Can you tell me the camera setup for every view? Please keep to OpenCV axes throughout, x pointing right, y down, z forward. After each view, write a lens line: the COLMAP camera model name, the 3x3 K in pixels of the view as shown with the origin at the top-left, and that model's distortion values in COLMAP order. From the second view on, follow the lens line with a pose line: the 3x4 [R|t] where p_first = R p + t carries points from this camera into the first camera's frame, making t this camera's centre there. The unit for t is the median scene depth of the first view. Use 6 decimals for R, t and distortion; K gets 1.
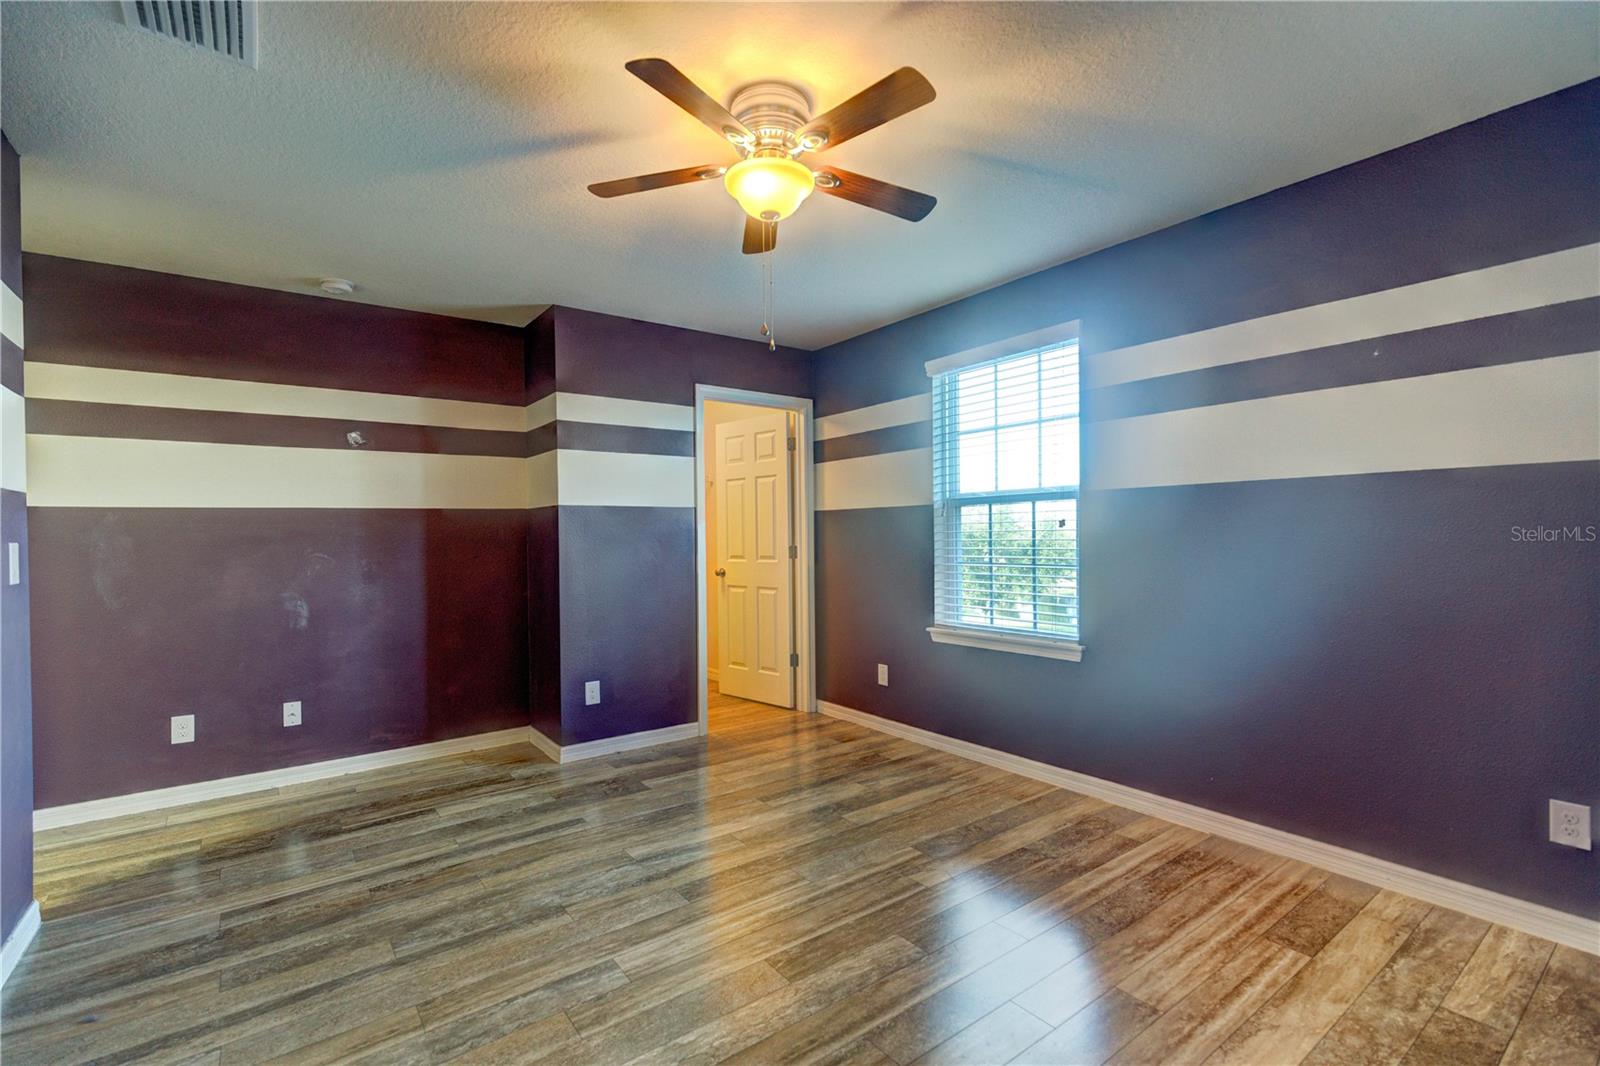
lens RADIAL K [[714.7, 0, 798.7], [0, 714.7, 540.4], [0, 0, 1]] dist [0.005554, -0.001204]
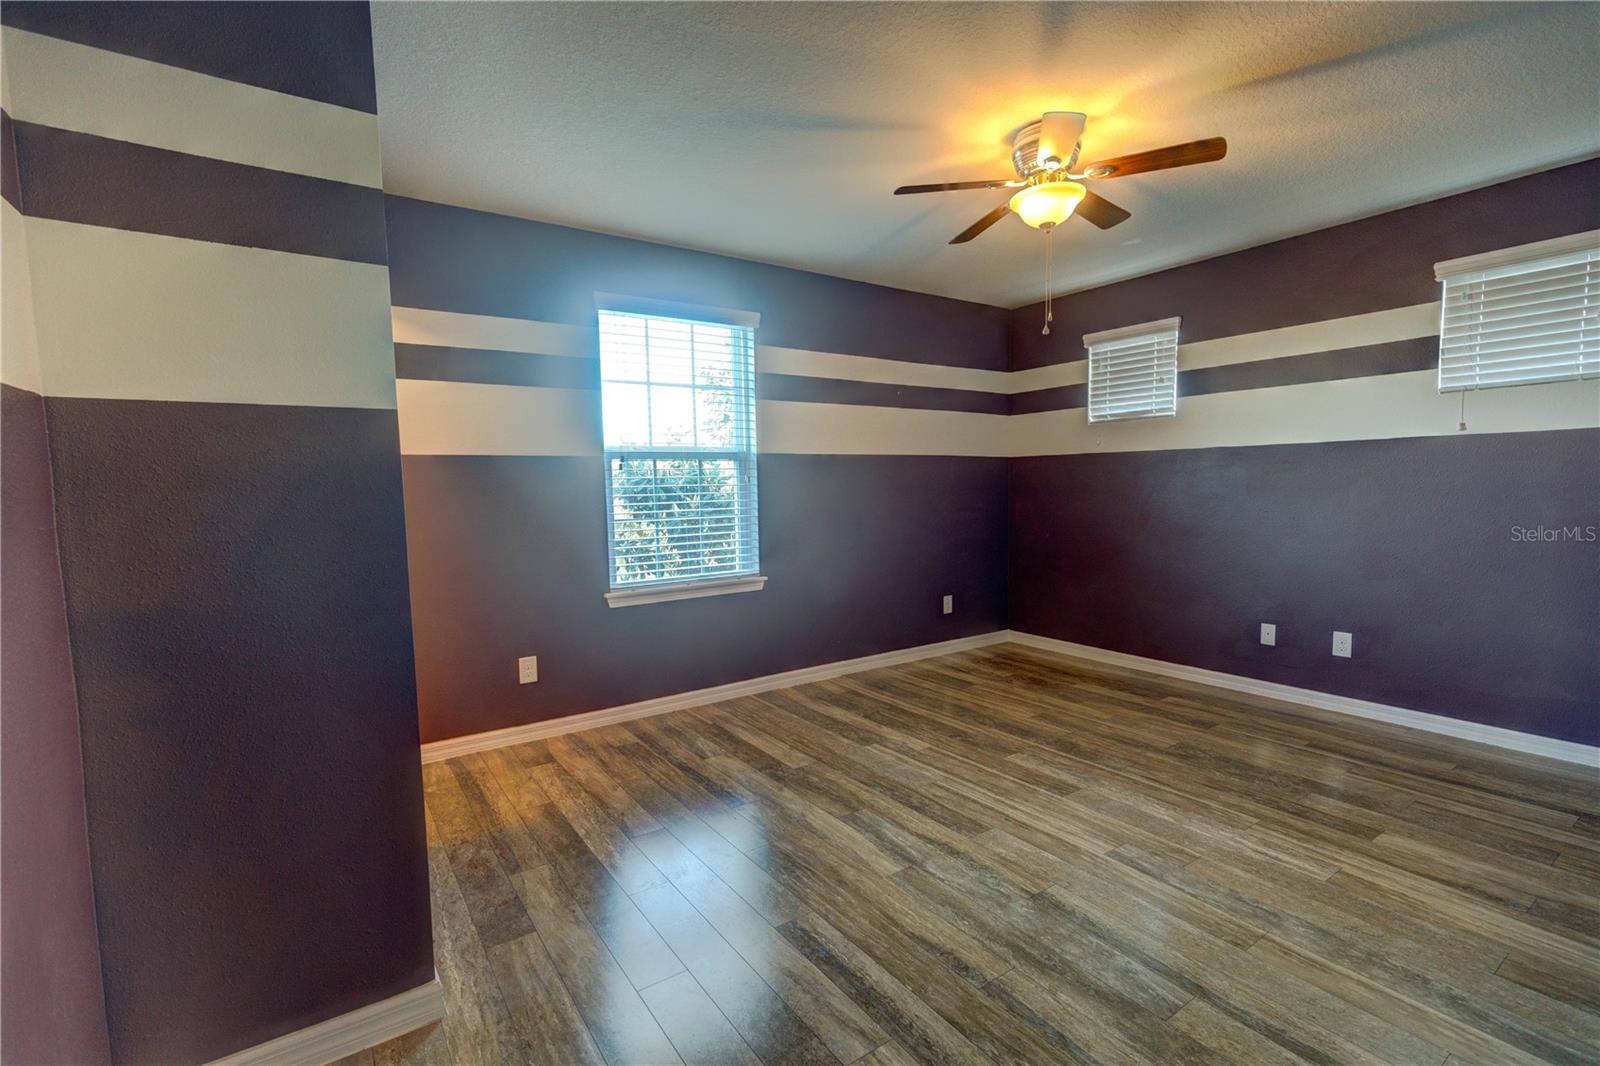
lens RADIAL K [[714.7, 0, 797.4], [0, 714.7, 532.7], [0, 0, 1]] dist [0.005554, -0.001204]
pose [[0.047504, -0.056953, 0.997246, -1.022729], [0.027587, 0.998067, 0.055686, 0.002710], [-0.998490, 0.024866, 0.048984, 1.049521]]
